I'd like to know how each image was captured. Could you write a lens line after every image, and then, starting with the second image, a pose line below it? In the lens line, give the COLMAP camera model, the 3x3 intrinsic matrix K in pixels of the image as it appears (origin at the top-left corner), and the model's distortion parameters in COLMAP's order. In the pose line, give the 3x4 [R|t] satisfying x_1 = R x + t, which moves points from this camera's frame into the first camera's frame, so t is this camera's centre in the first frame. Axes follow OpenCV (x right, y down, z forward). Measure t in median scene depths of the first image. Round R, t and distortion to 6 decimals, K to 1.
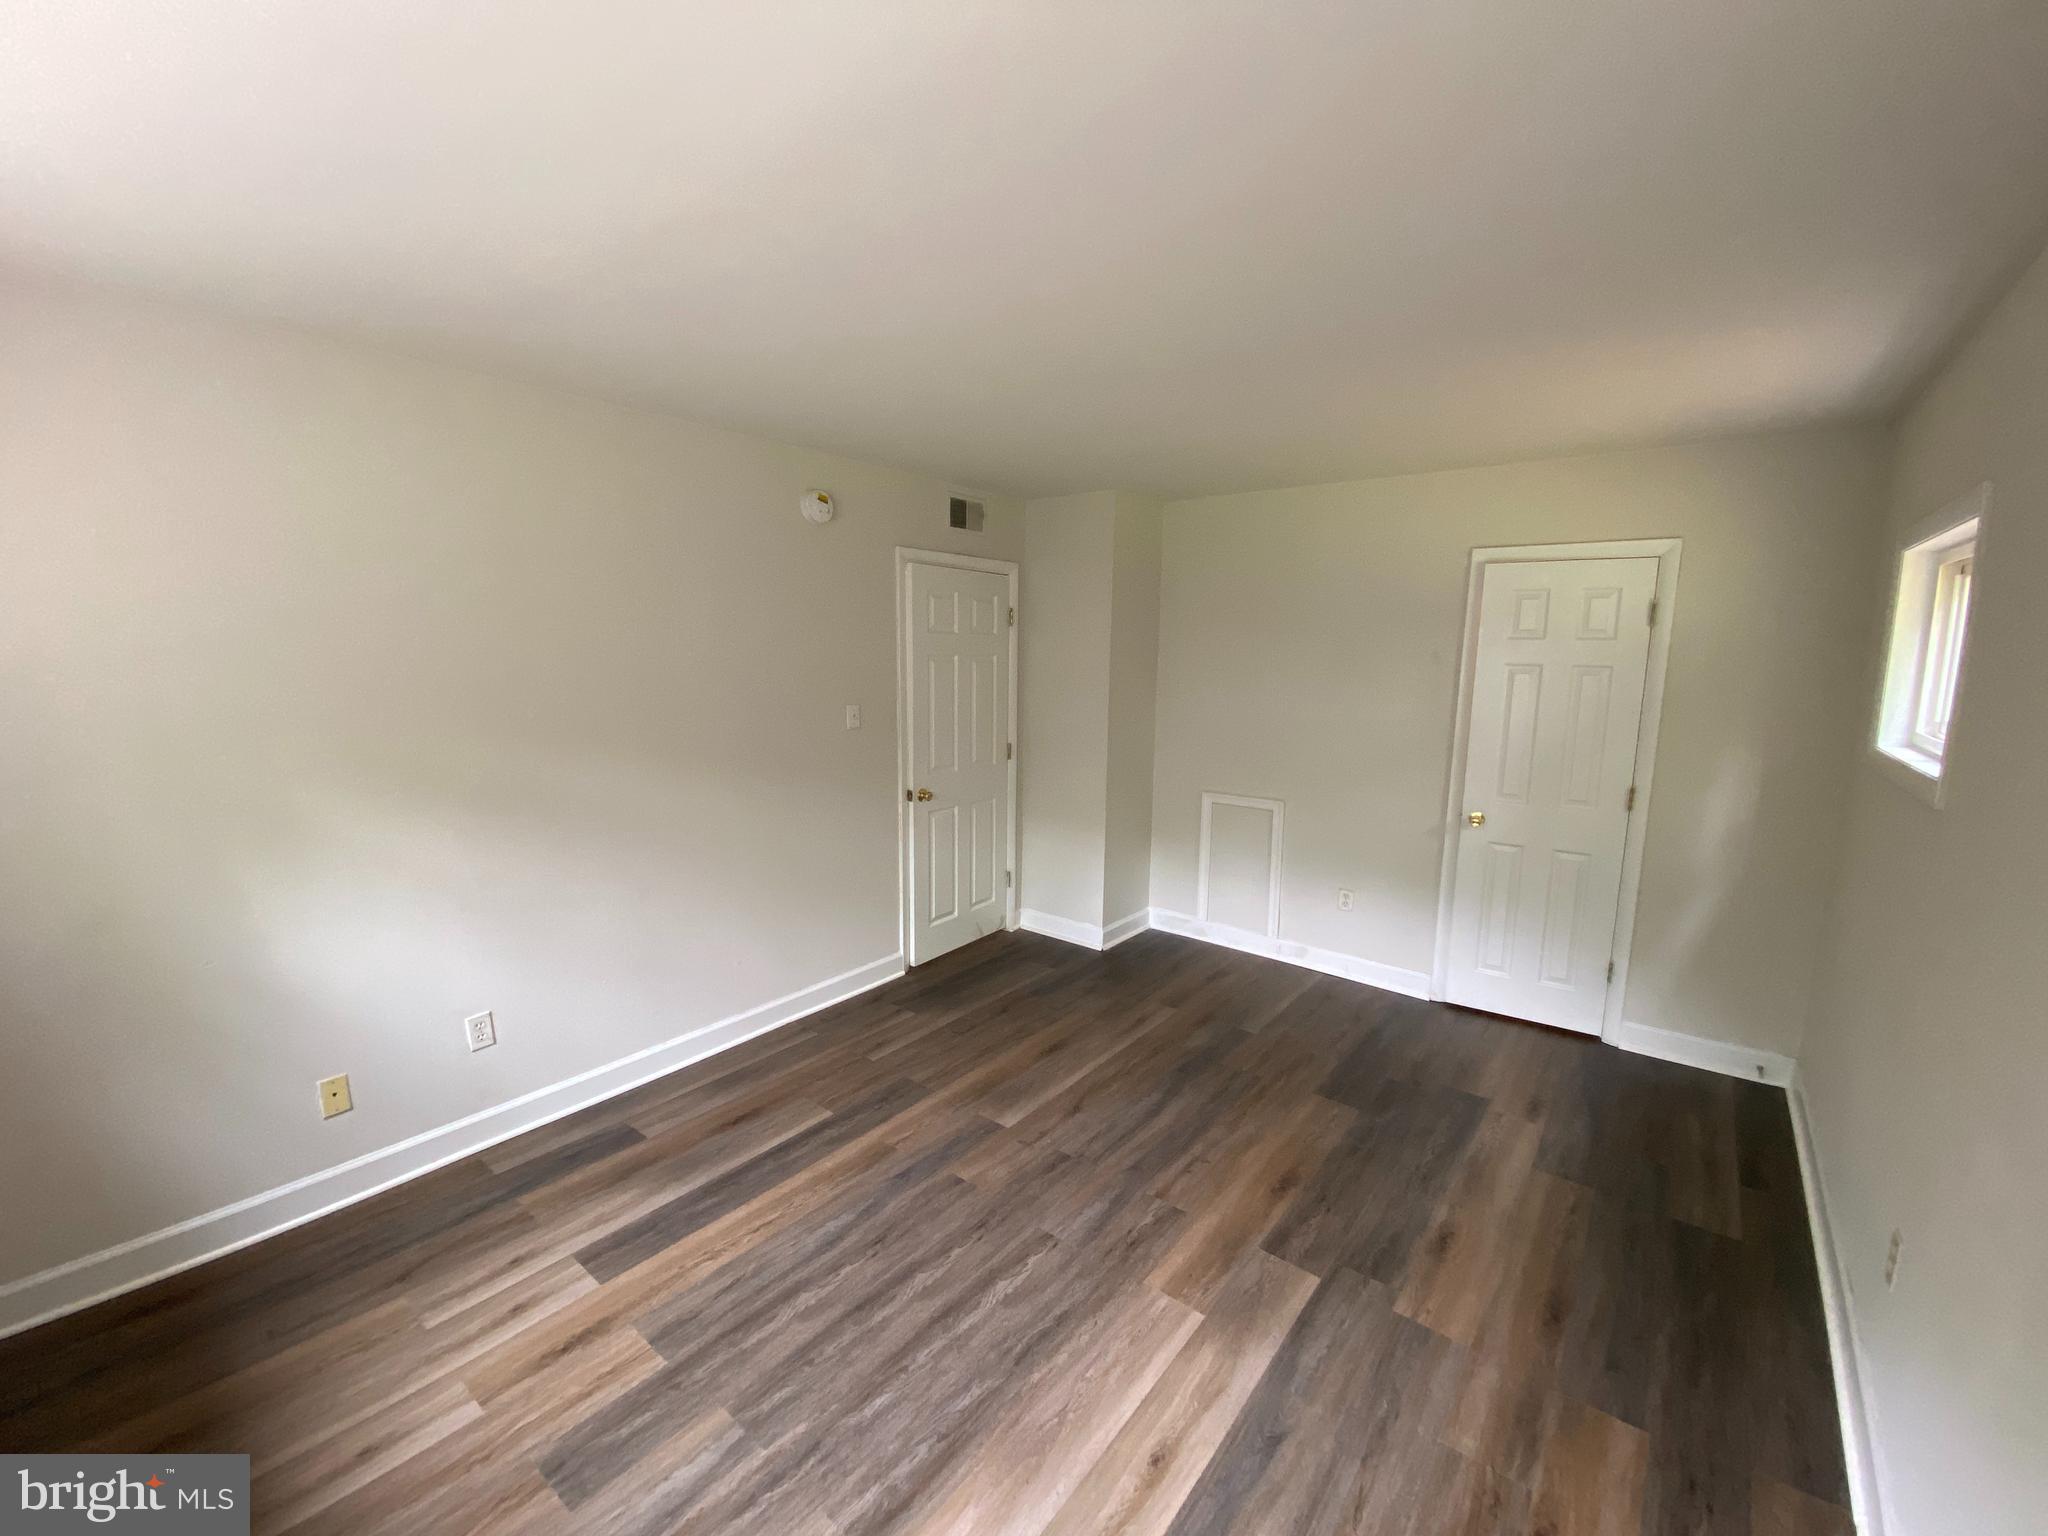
lens RADIAL K [[836.4, 0, 1023.5], [0, 836.4, 771.3], [0, 0, 1]] dist [0.038810, -0.027870]
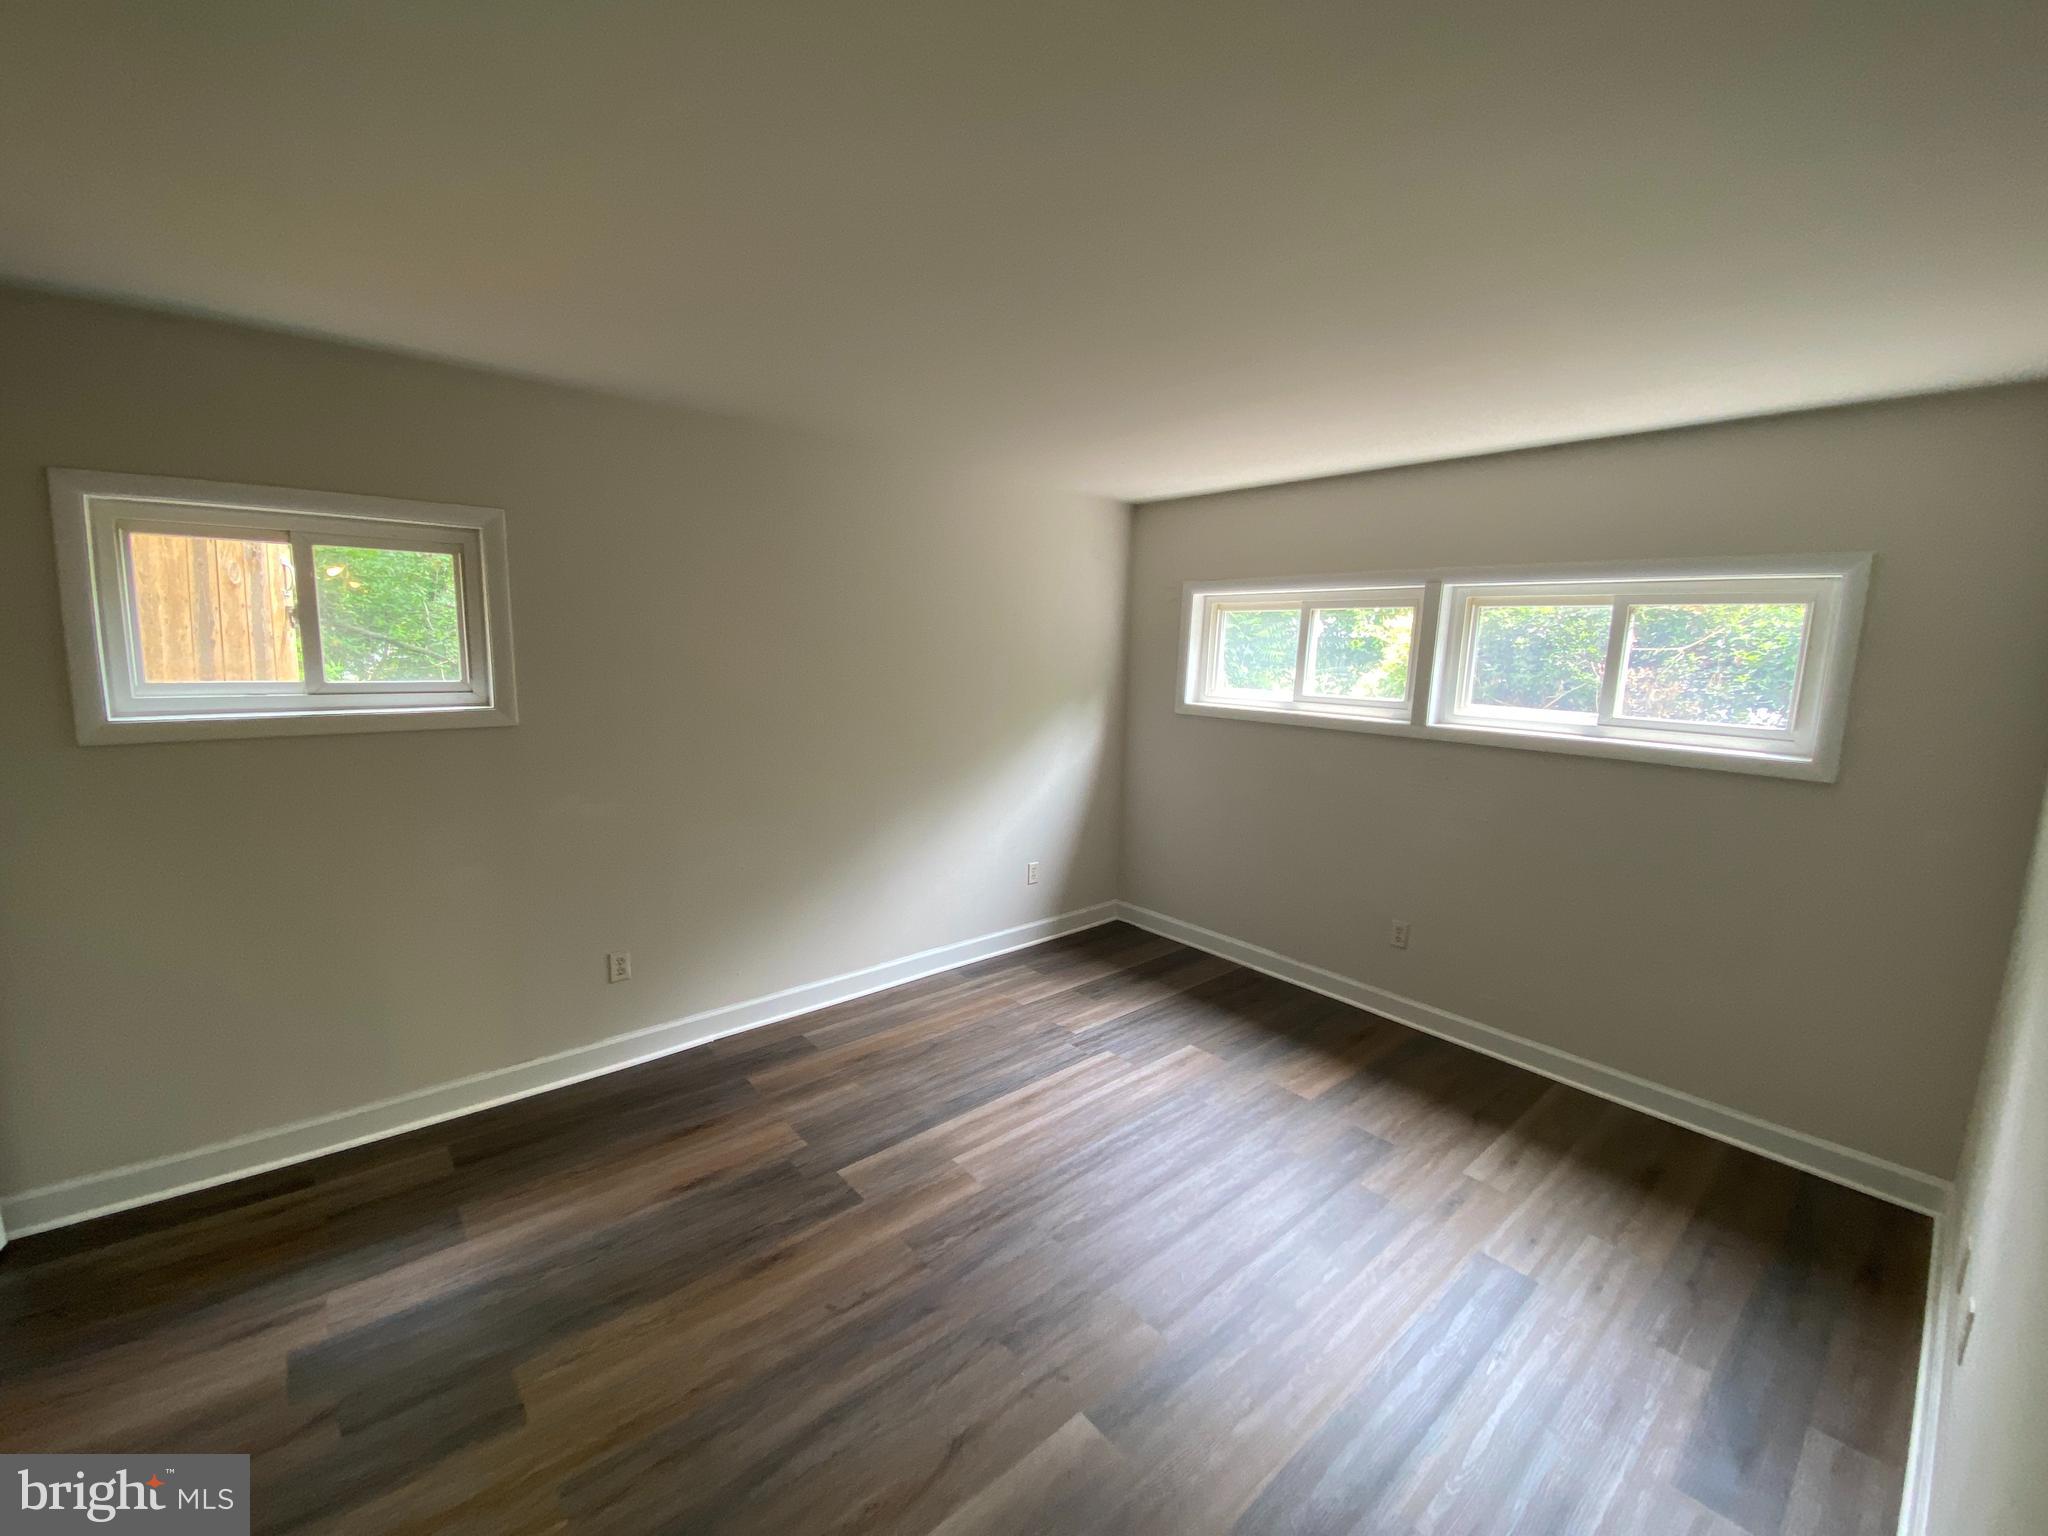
lens RADIAL K [[833.1, 0, 1026.1], [0, 833.1, 768.3], [0, 0, 1]] dist [0.027418, -0.023146]
pose [[-0.983047, -0.068735, 0.169984, -0.058787], [-0.014045, 0.952581, 0.303962, -0.255335], [-0.182816, 0.296421, -0.937397, 1.635205]]
